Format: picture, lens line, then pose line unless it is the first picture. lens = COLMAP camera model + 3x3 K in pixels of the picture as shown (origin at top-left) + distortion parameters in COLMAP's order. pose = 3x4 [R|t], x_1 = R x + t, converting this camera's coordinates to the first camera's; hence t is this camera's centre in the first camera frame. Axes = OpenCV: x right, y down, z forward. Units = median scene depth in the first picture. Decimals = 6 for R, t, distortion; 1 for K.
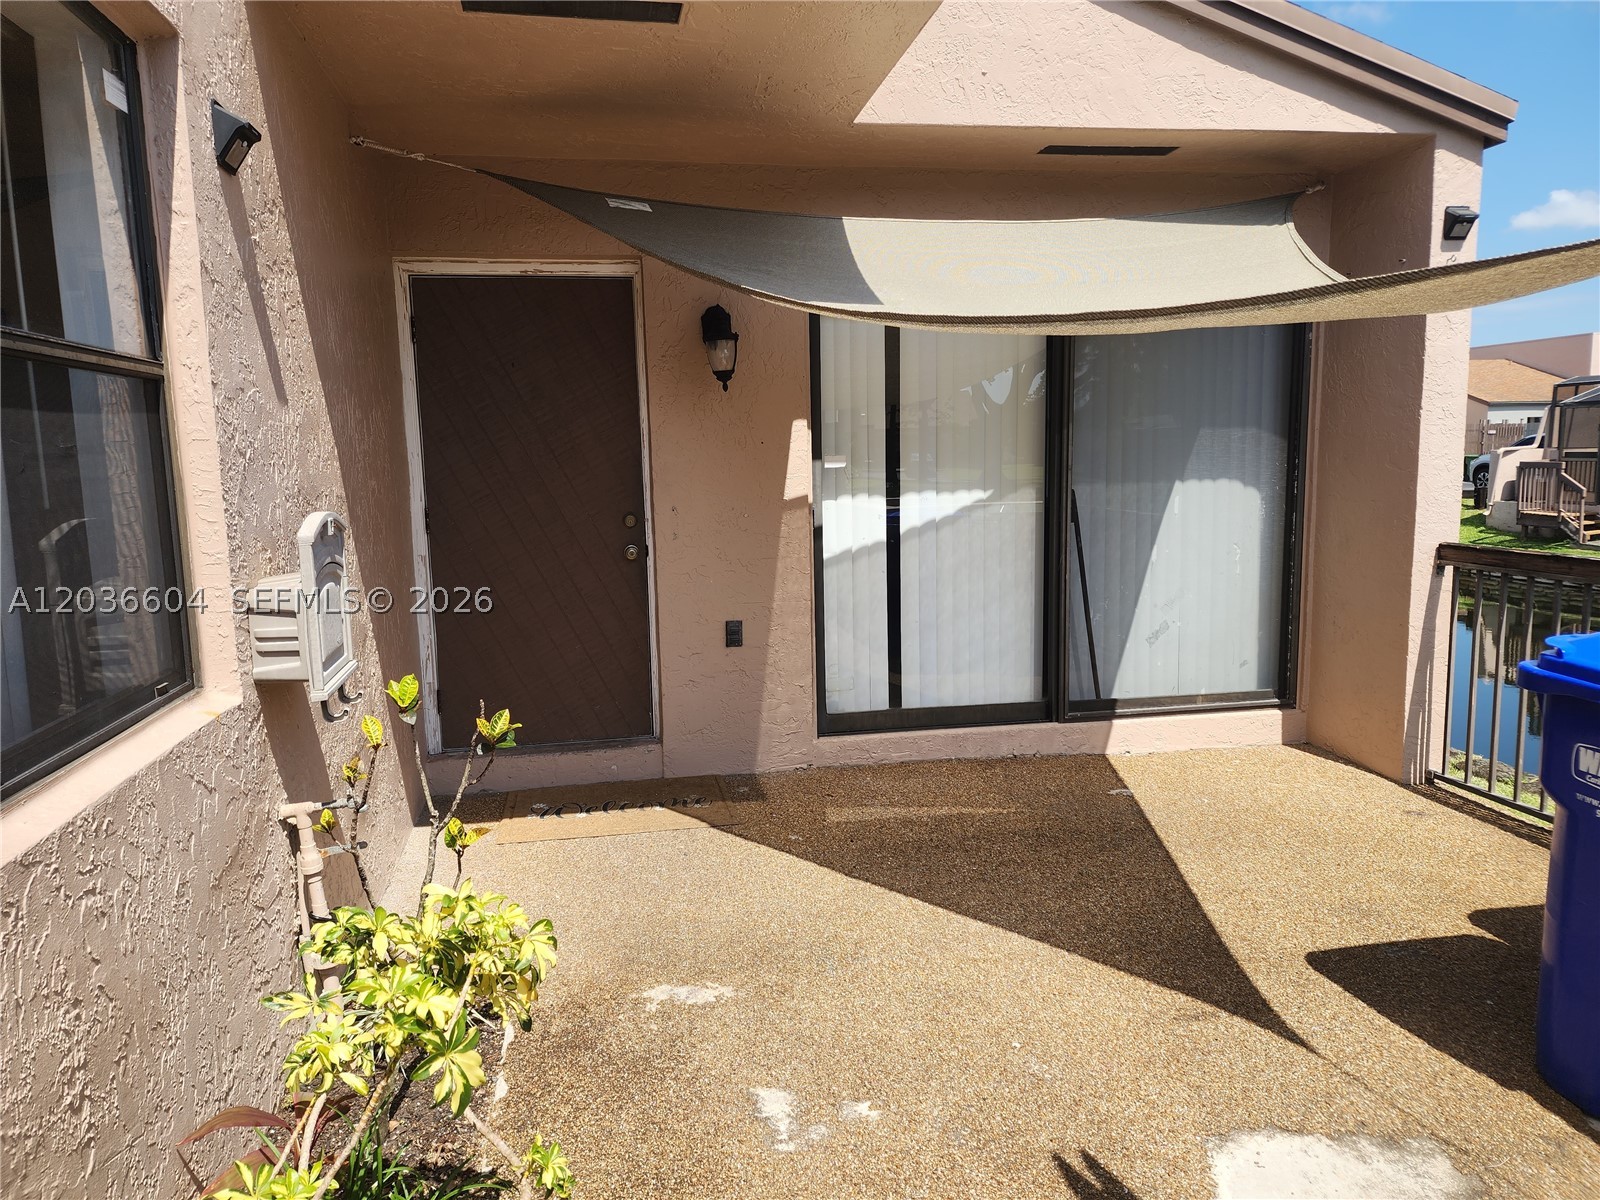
lens RADIAL K [[1052.0, 0, 799.3], [0, 1052.0, 596.7], [0, 0, 1]] dist [0.043773, -0.031927]
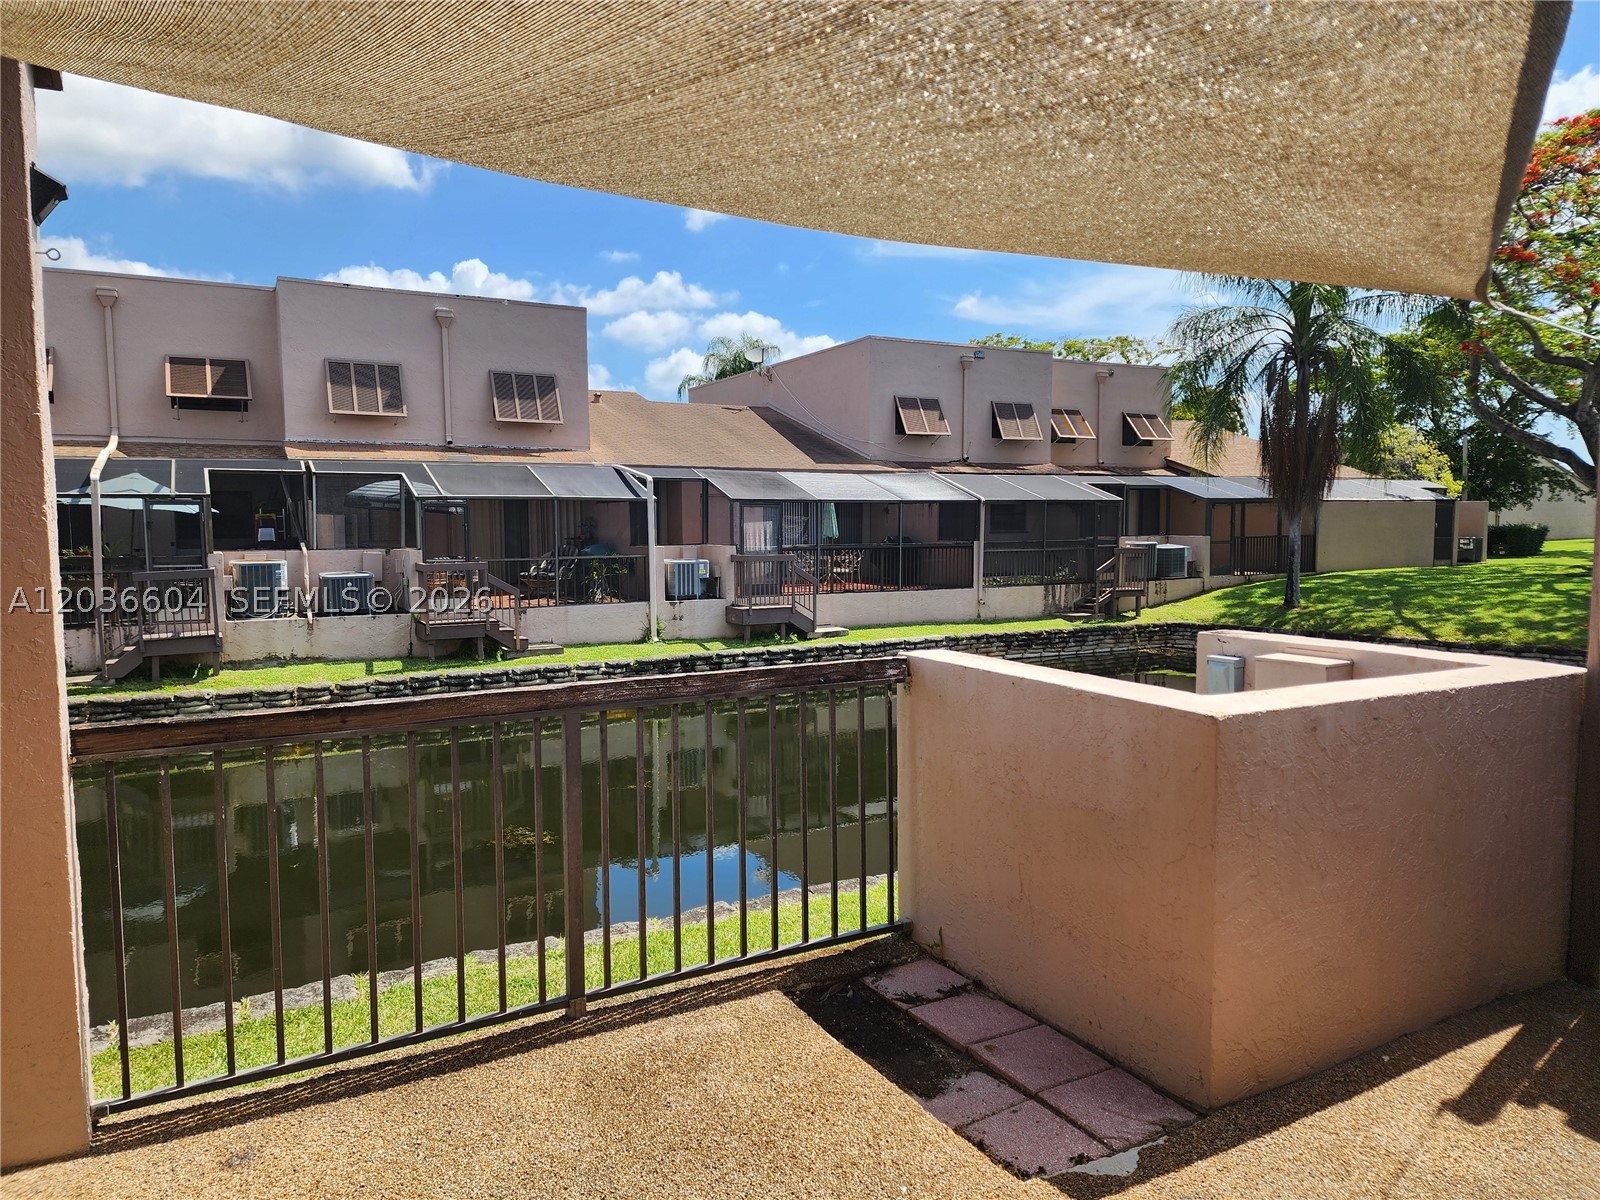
lens RADIAL K [[1052.0, 0, 802.0], [0, 1052.0, 604.7], [0, 0, 1]] dist [0.043773, -0.031927]
pose [[-0.319985, -0.052682, 0.945957, -0.110162], [0.129269, 0.986687, 0.098678, -0.138360], [-0.938562, 0.153859, -0.308915, 0.809351]]
